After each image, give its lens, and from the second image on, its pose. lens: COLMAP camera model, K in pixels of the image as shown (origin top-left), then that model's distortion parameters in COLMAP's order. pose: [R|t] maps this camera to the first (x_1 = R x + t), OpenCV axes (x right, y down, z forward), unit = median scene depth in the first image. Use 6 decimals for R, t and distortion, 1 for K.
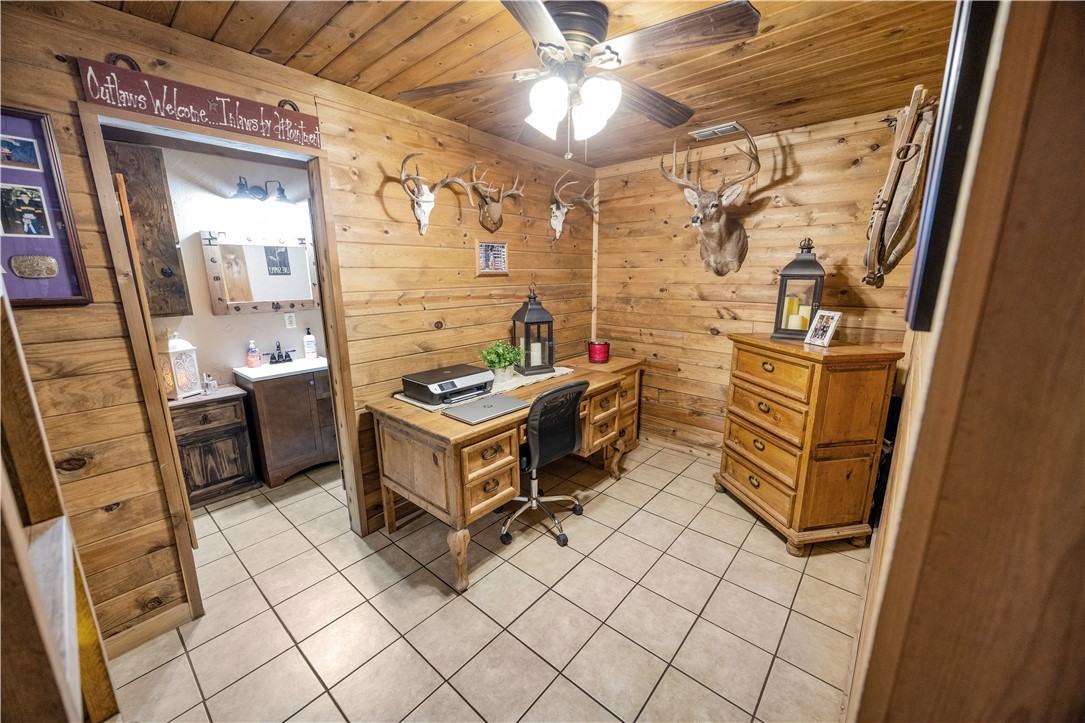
lens RADIAL K [[415.3, 0, 544.0], [0, 415.3, 363.3], [0, 0, 1]] dist [-0.012021, 0.000017]
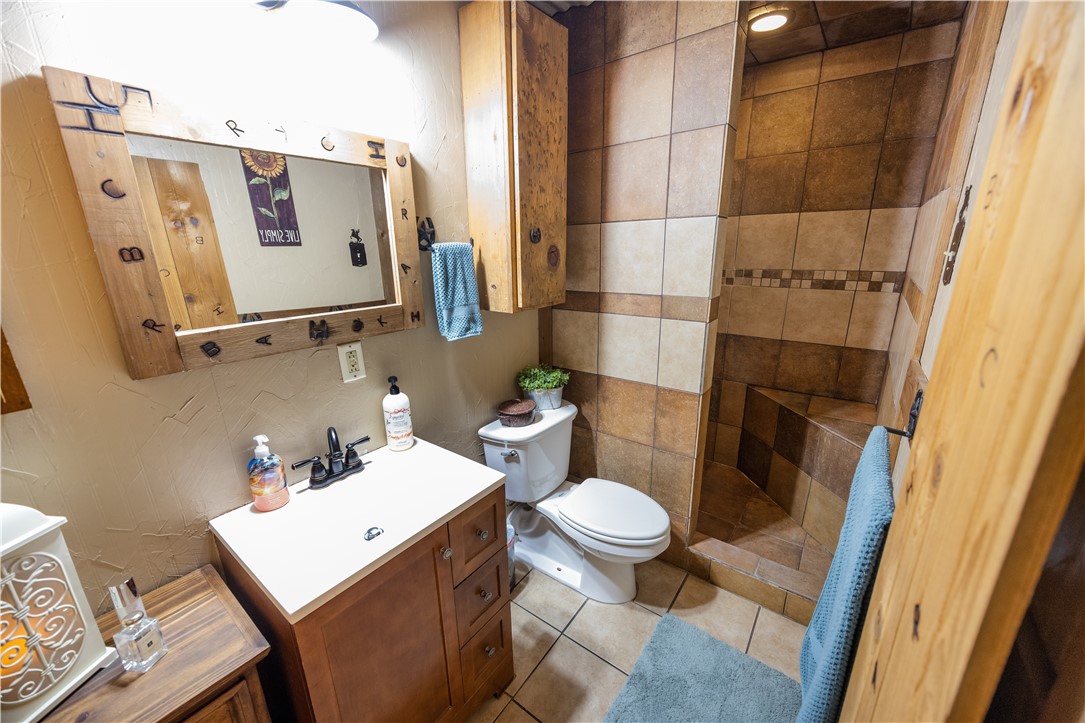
lens RADIAL K [[415.3, 0, 540.0], [0, 415.3, 364.9], [0, 0, 1]] dist [-0.012021, 0.000017]
pose [[0.998511, -0.022759, 0.049573, -0.477962], [0.019212, 0.997299, 0.070892, -0.131144], [-0.051053, -0.069834, 0.996251, 0.632066]]
